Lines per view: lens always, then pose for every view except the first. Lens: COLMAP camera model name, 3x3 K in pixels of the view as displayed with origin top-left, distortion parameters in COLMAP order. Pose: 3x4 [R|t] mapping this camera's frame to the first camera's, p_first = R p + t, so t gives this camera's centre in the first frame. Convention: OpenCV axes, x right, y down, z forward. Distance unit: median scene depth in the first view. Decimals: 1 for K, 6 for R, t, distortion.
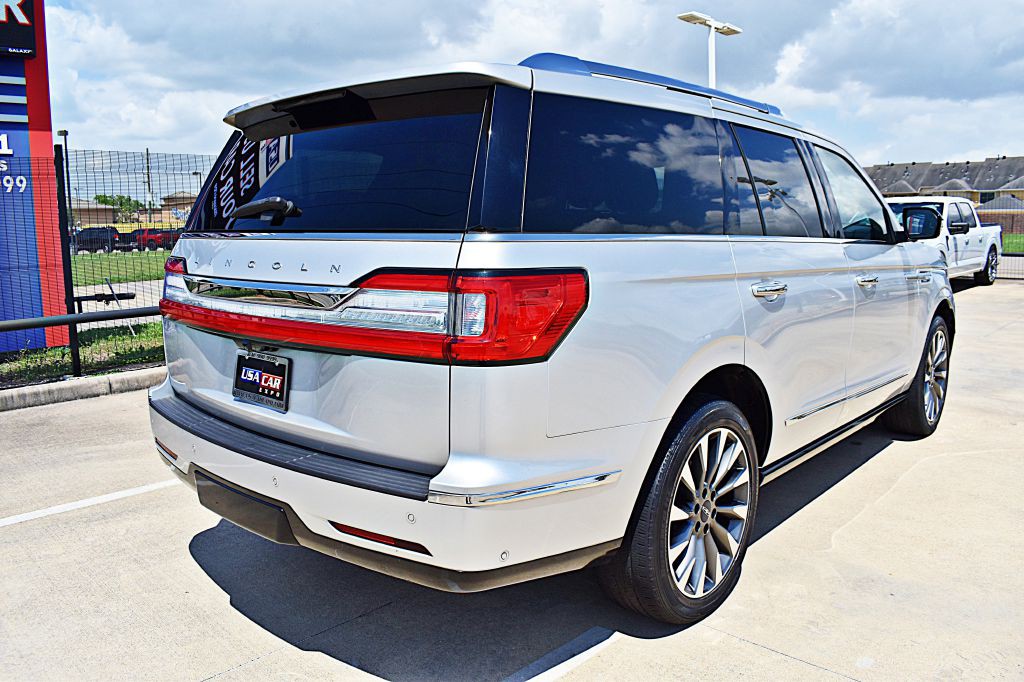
lens RADIAL K [[791.4, 0, 507.6], [0, 791.4, 333.0], [0, 0, 1]] dist [-0.096171, 0.014755]
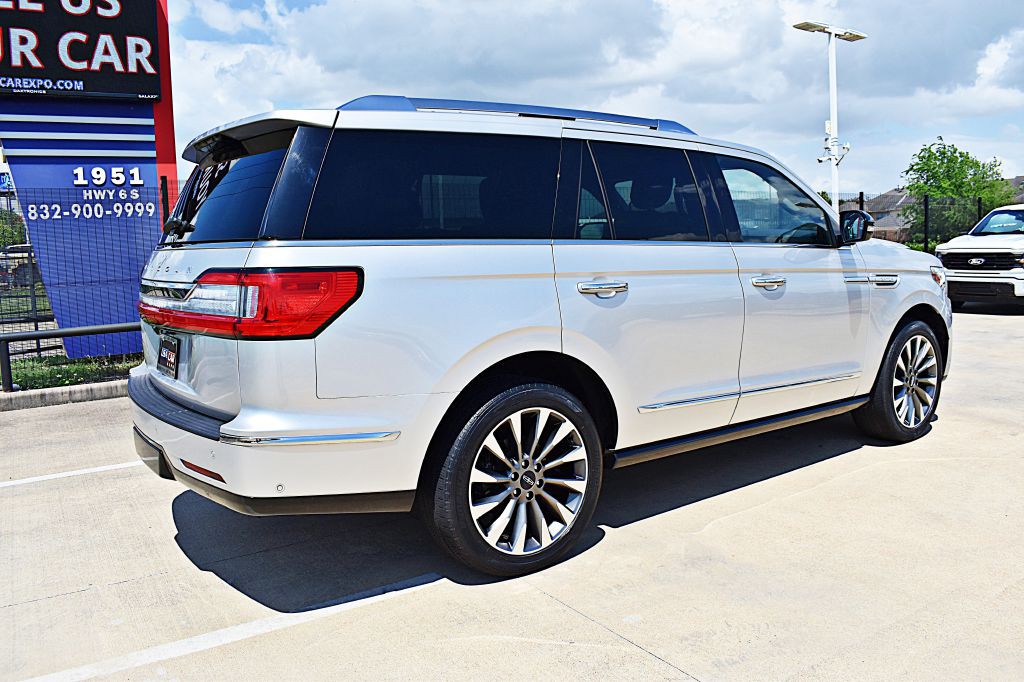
lens RADIAL K [[793.8, 0, 509.0], [0, 793.8, 330.7], [0, 0, 1]] dist [-0.096880, 0.014536]
pose [[0.977316, 0.006729, -0.211680, 0.462030], [-0.011945, 0.999655, -0.023374, 0.035848], [0.211450, 0.025372, 0.977060, -0.140120]]
